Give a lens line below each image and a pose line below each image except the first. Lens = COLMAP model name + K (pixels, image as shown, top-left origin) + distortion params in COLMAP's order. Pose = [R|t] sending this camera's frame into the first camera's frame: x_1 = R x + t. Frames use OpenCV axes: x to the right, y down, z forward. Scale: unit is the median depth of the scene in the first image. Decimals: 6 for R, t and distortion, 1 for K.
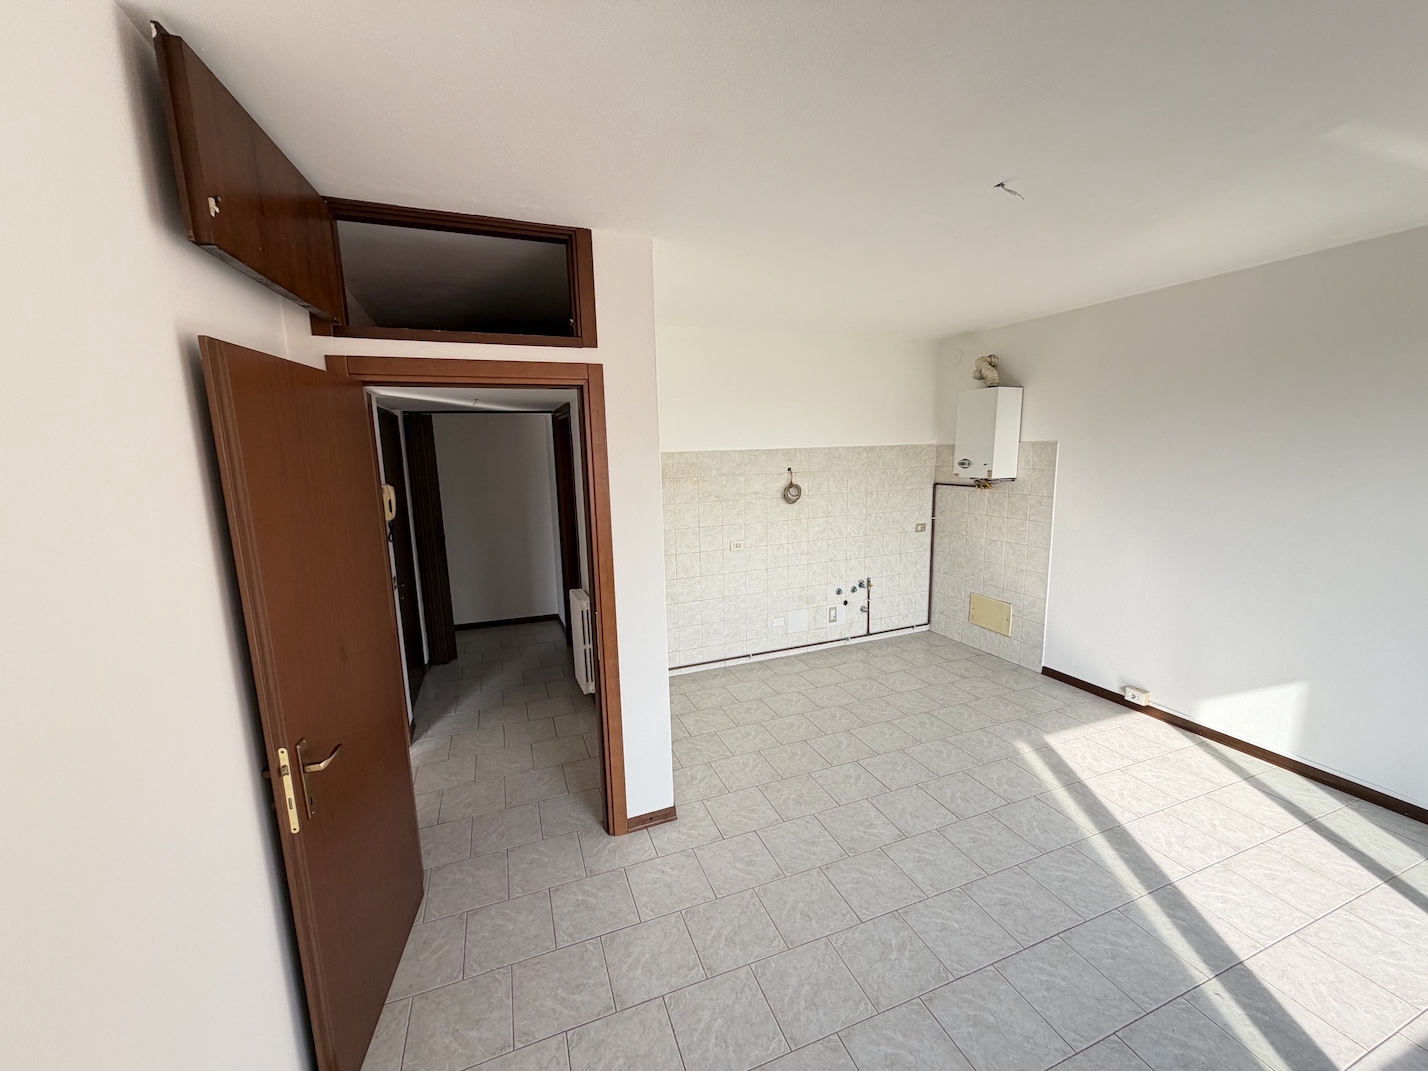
lens RADIAL K [[565.9, 0, 711.0], [0, 565.9, 537.1], [0, 0, 1]] dist [0.000333, -0.000257]
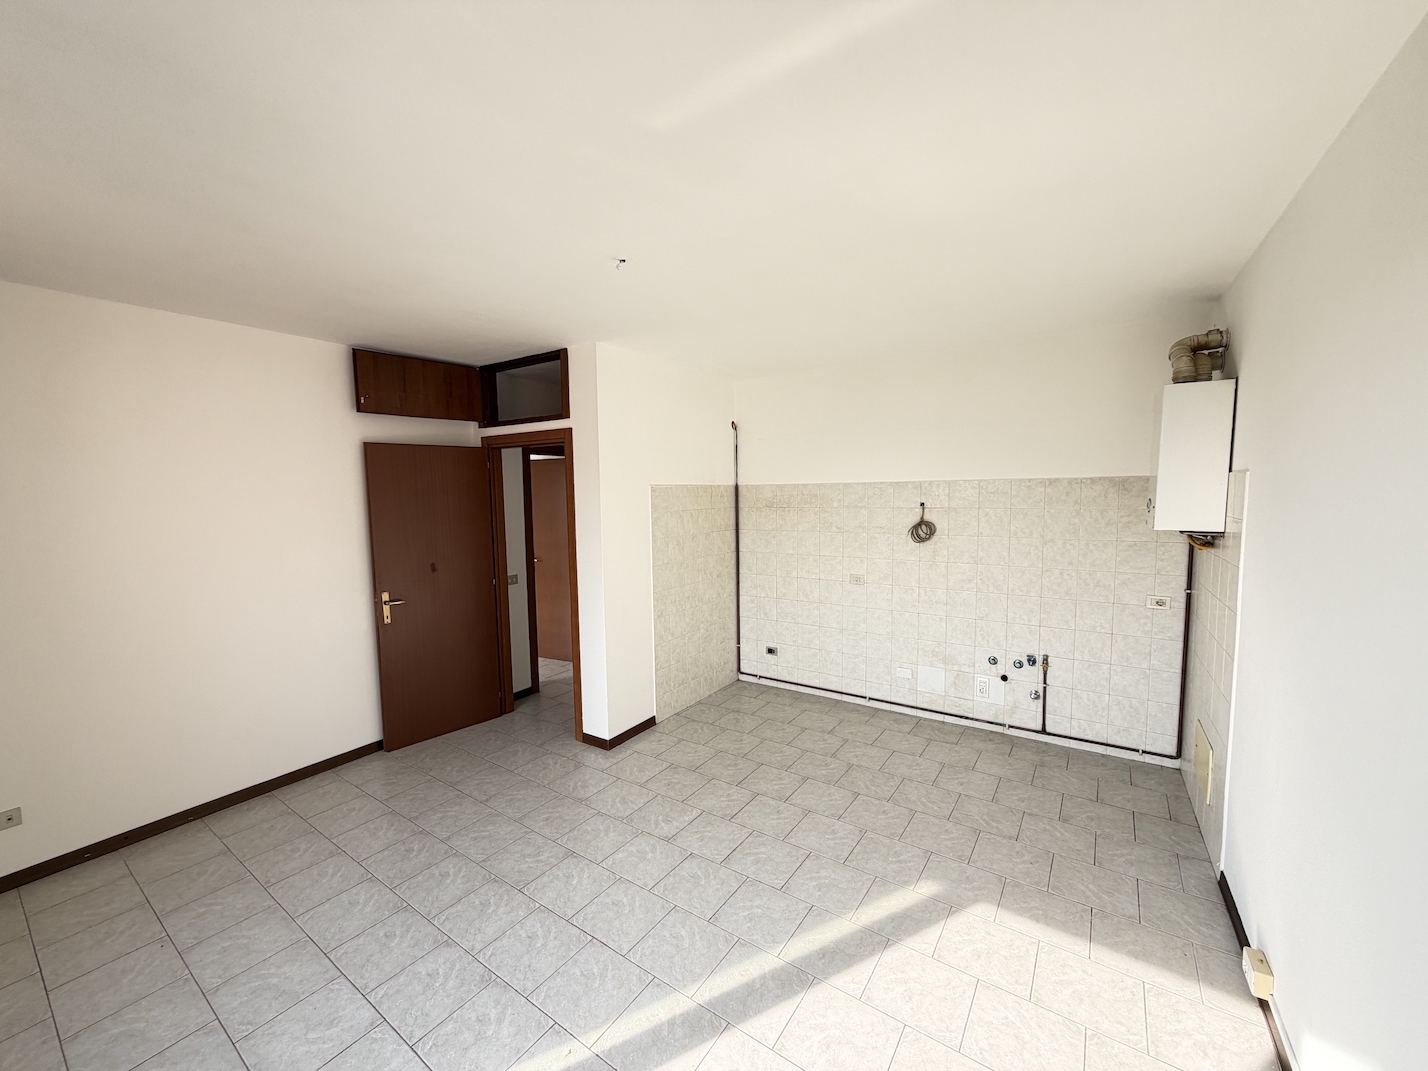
lens RADIAL K [[565.9, 0, 711.0], [0, 565.9, 537.1], [0, 0, 1]] dist [0.000333, -0.000257]
pose [[0.561366, 0.084311, -0.823262, 0.688923], [-0.131033, 0.991303, 0.012172, -0.035515], [0.817128, 0.101042, 0.567532, 0.225522]]
